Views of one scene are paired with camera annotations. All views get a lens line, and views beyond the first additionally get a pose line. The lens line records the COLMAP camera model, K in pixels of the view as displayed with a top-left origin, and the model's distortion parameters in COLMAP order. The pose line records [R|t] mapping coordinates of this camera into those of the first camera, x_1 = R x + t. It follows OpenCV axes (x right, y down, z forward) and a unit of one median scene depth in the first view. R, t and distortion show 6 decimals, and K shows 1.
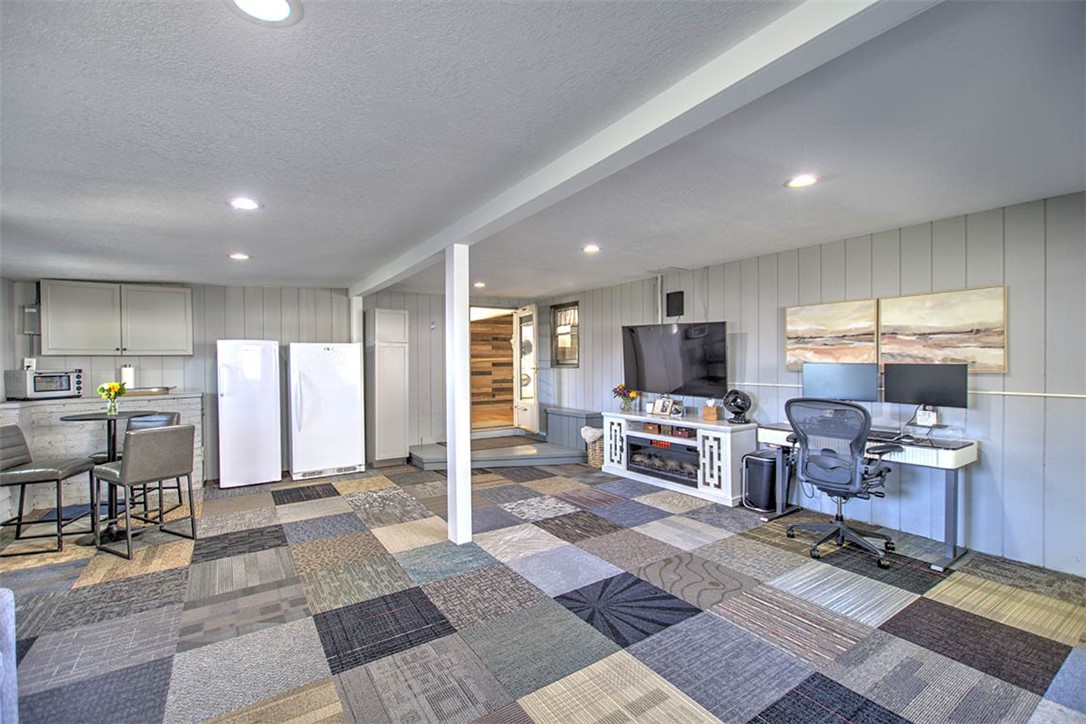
lens RADIAL K [[470.0, 0, 543.6], [0, 470.0, 363.7], [0, 0, 1]] dist [0.009620, -0.004063]
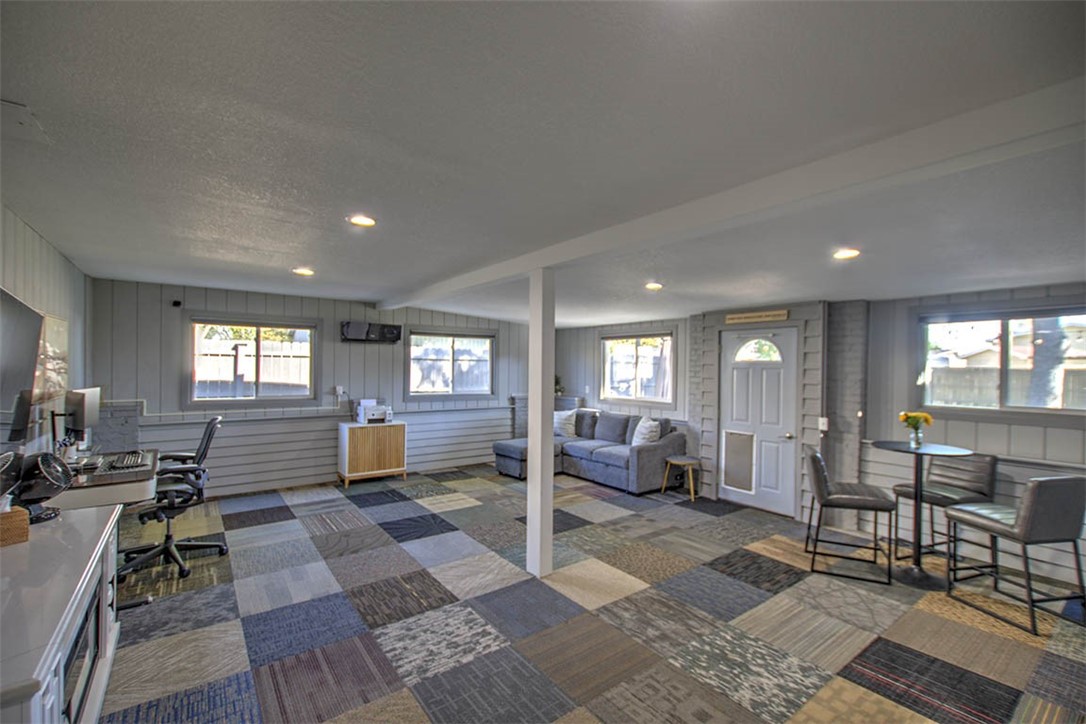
lens RADIAL K [[470.0, 0, 540.7], [0, 470.0, 367.1], [0, 0, 1]] dist [0.009620, -0.004063]
pose [[-0.998873, -0.001800, -0.047439, -0.122652], [-0.002141, 0.999972, 0.007135, -0.050036], [0.047425, 0.007228, -0.998849, 1.791165]]
